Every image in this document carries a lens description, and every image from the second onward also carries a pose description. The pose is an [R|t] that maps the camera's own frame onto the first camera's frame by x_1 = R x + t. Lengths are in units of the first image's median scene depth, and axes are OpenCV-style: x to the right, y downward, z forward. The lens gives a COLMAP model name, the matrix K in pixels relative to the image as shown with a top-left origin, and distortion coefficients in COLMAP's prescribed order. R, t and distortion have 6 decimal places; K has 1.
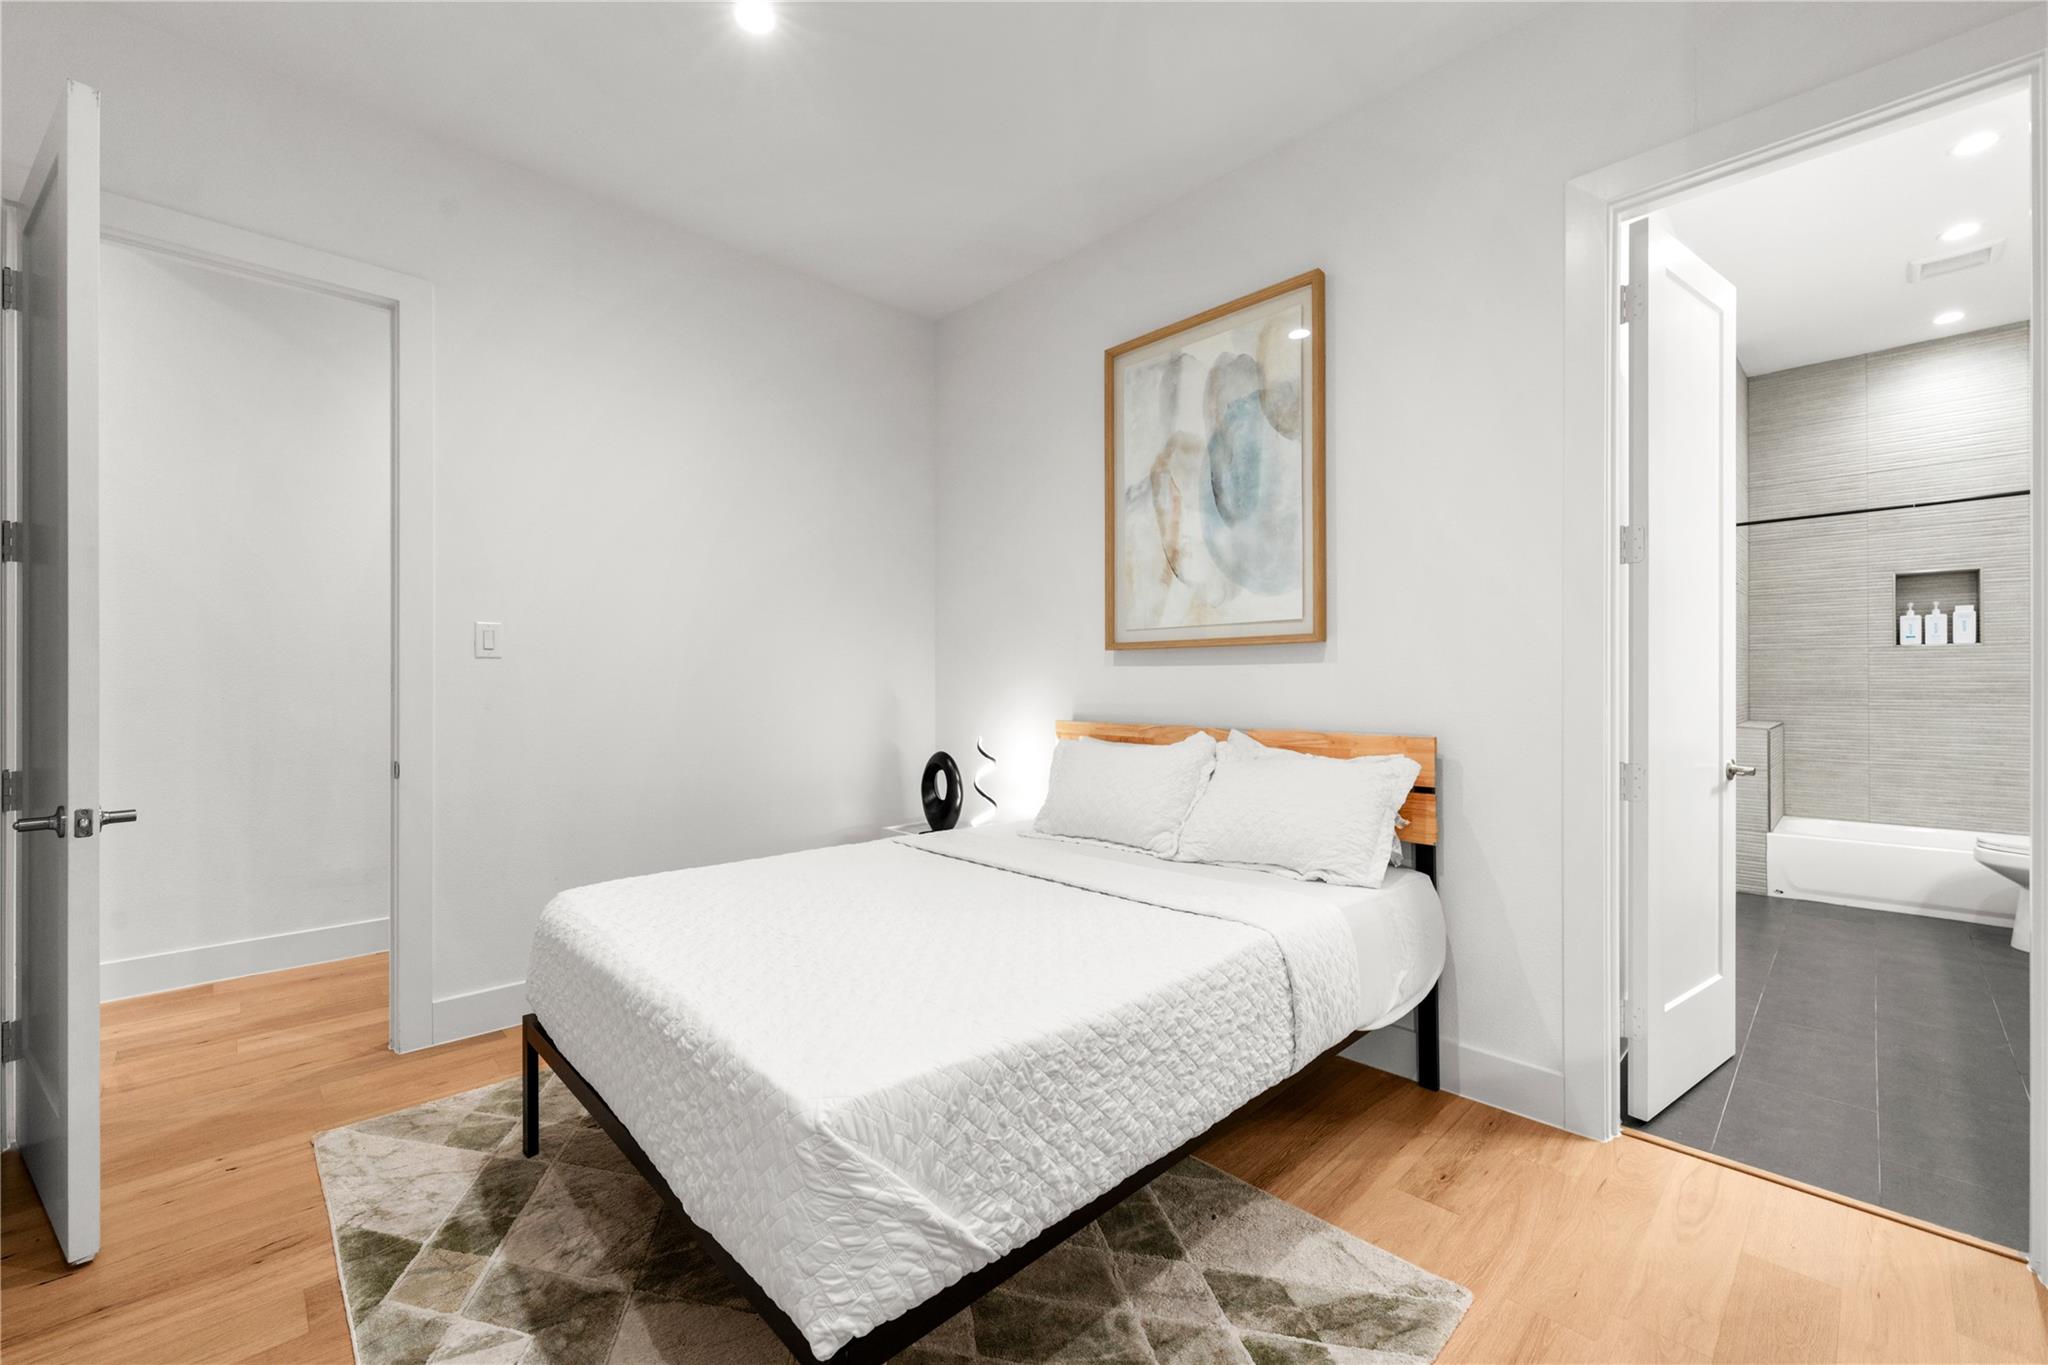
lens RADIAL K [[827.5, 0, 1020.1], [0, 827.5, 680.4], [0, 0, 1]] dist [-0.002695, 0.000299]
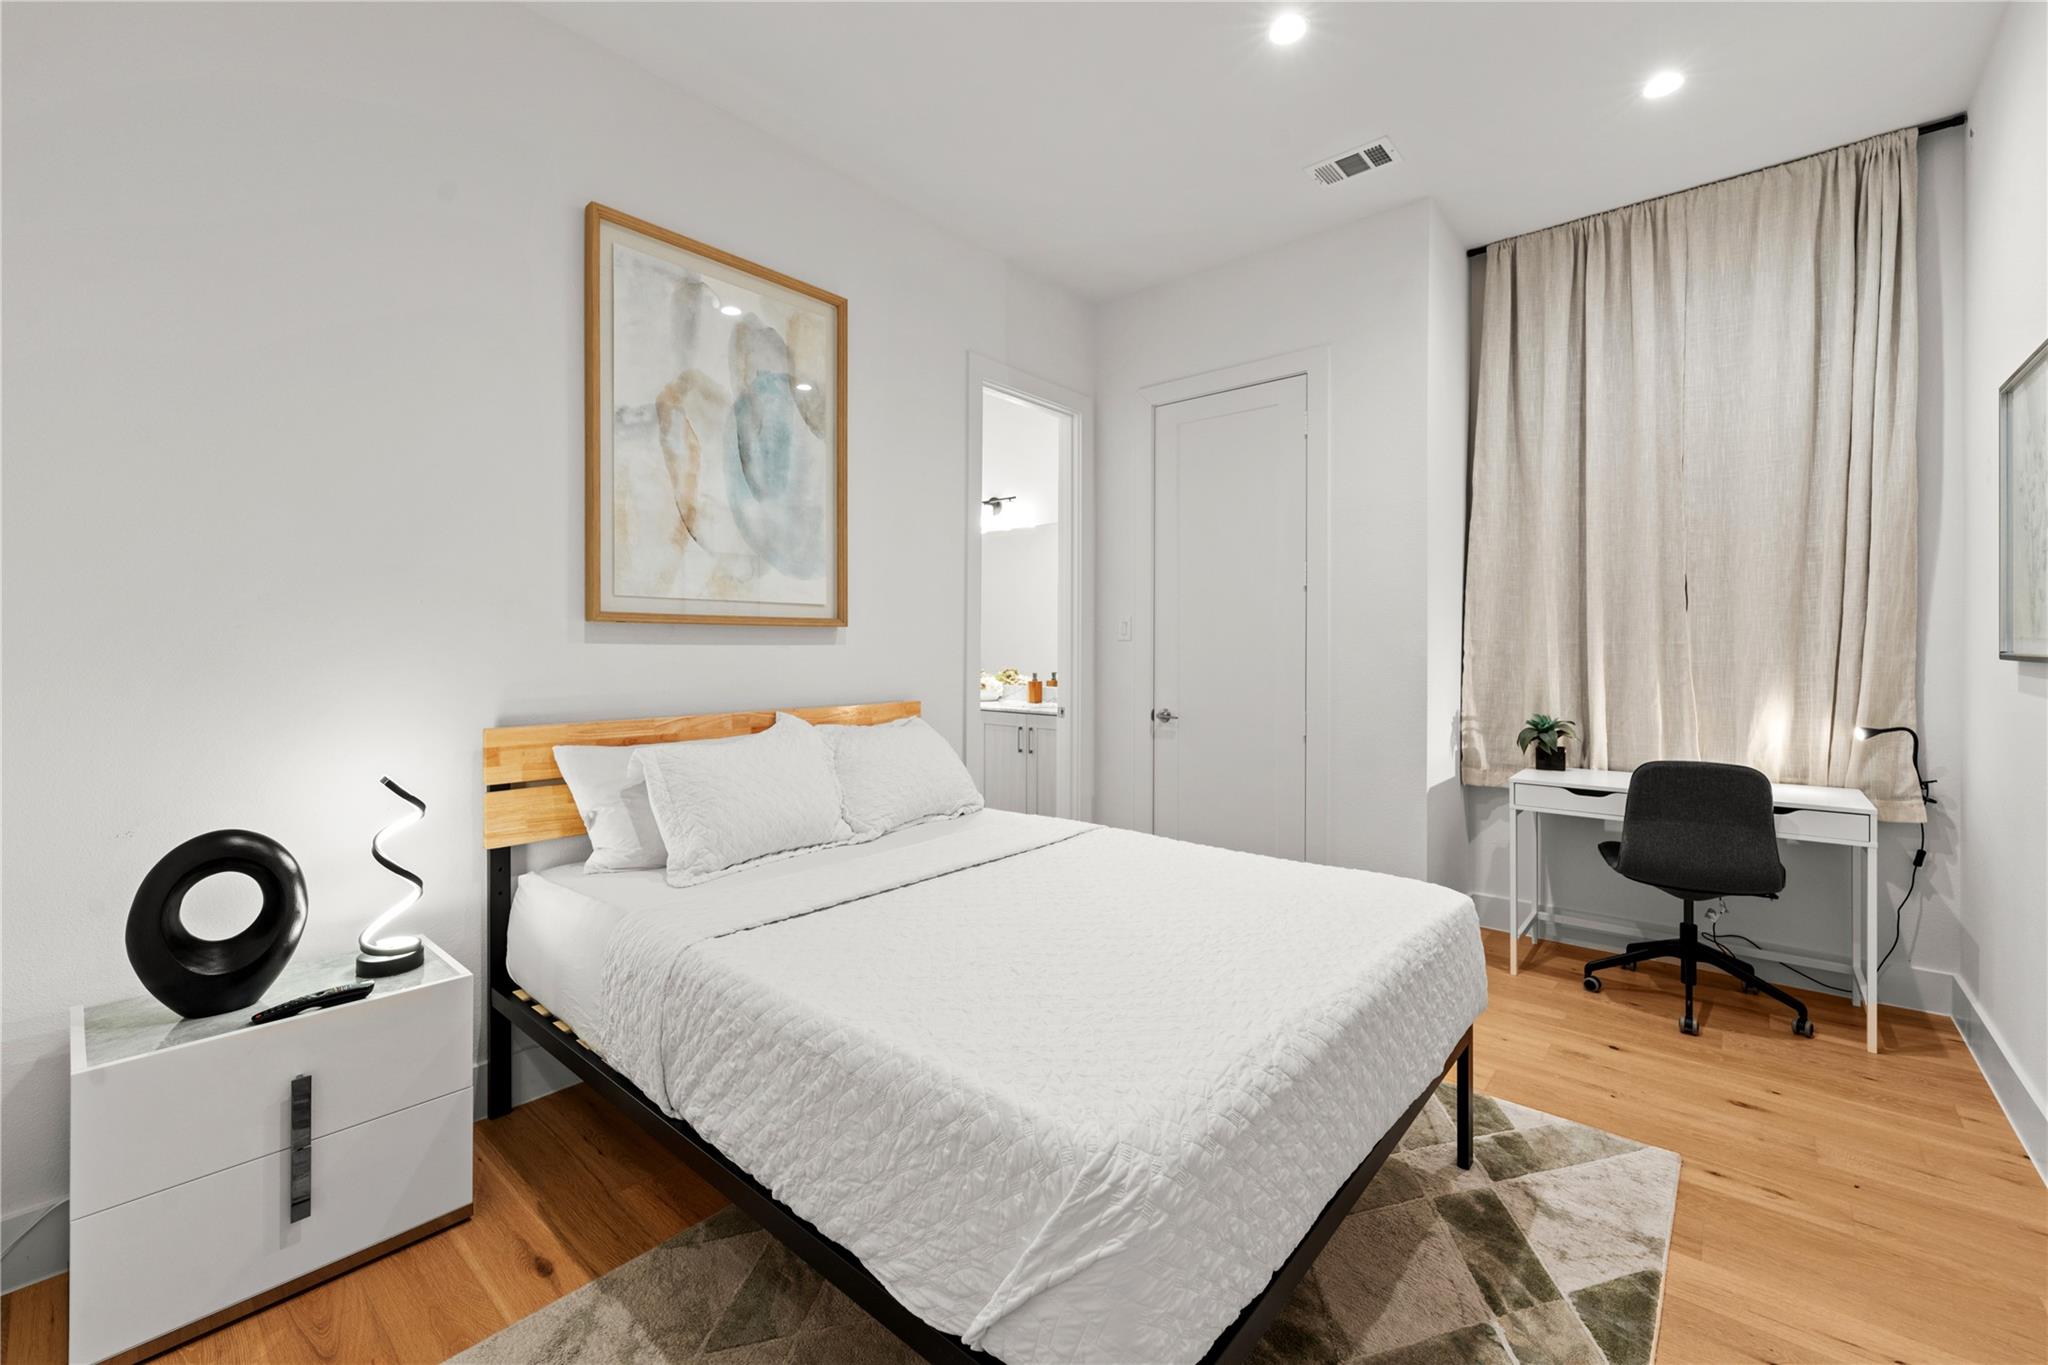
lens RADIAL K [[827.5, 0, 1031.1], [0, 827.5, 648.8], [0, 0, 1]] dist [-0.002695, 0.000299]
pose [[-0.099781, -0.001493, 0.995008, -0.716566], [-0.001191, 0.999998, 0.001381, -0.015901], [-0.995009, -0.001047, -0.099783, 0.770659]]
